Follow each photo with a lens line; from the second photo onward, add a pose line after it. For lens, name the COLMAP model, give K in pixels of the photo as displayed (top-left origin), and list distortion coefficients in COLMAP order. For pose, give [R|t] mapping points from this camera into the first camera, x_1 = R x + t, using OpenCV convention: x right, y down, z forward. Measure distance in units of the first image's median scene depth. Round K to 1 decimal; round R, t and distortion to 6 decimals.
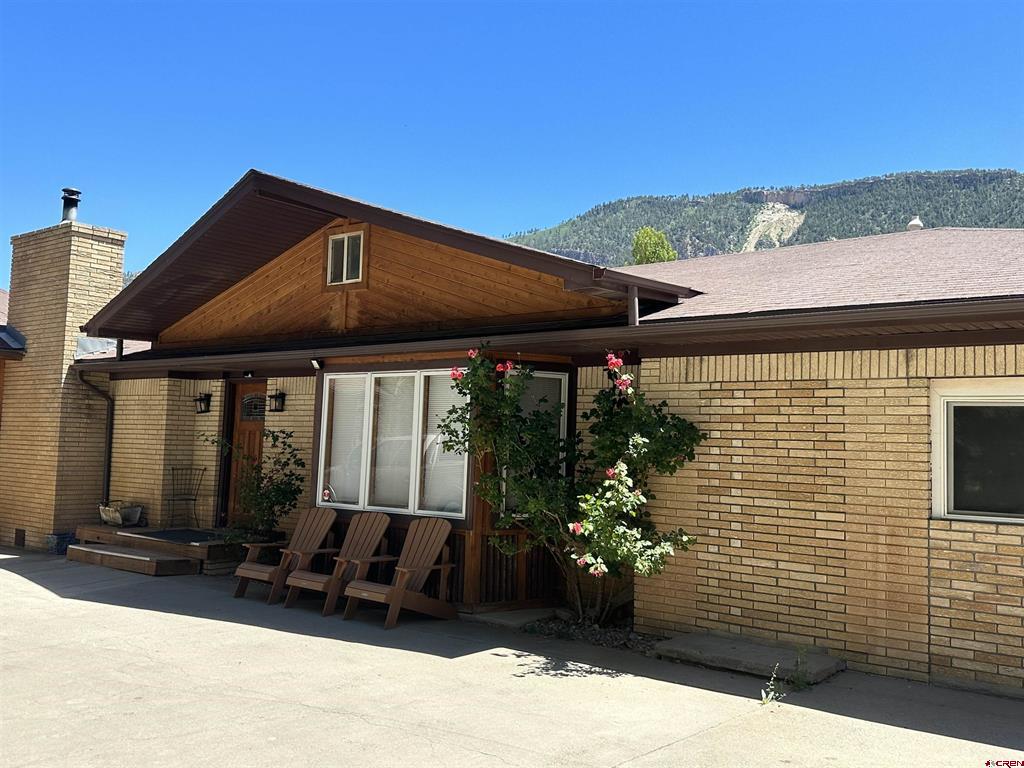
lens RADIAL K [[941.6, 0, 508.5], [0, 941.6, 366.1], [0, 0, 1]] dist [0.198495, -0.349255]
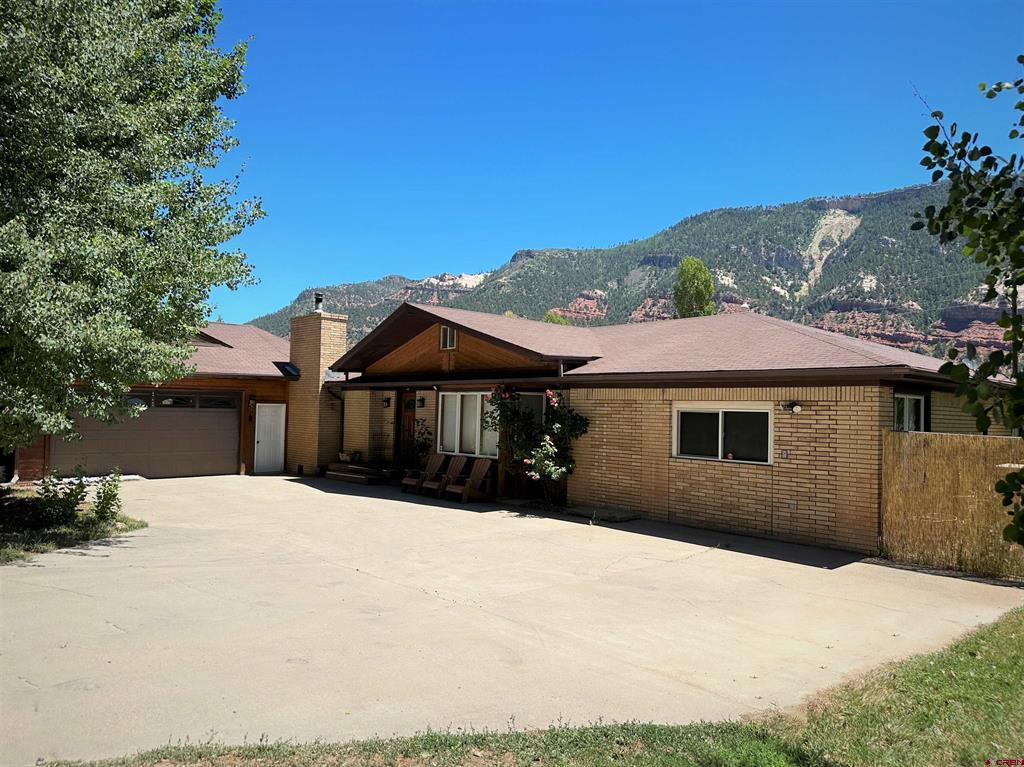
lens RADIAL K [[711.9, 0, 512.0], [0, 711.9, 383.5], [0, 0, 1]] dist [0.238381, 0.000018]
pose [[0.990151, -0.013648, -0.139335, 0.196389], [0.020065, 0.998797, 0.044751, -0.081148], [0.138557, -0.047106, 0.989234, -0.582636]]
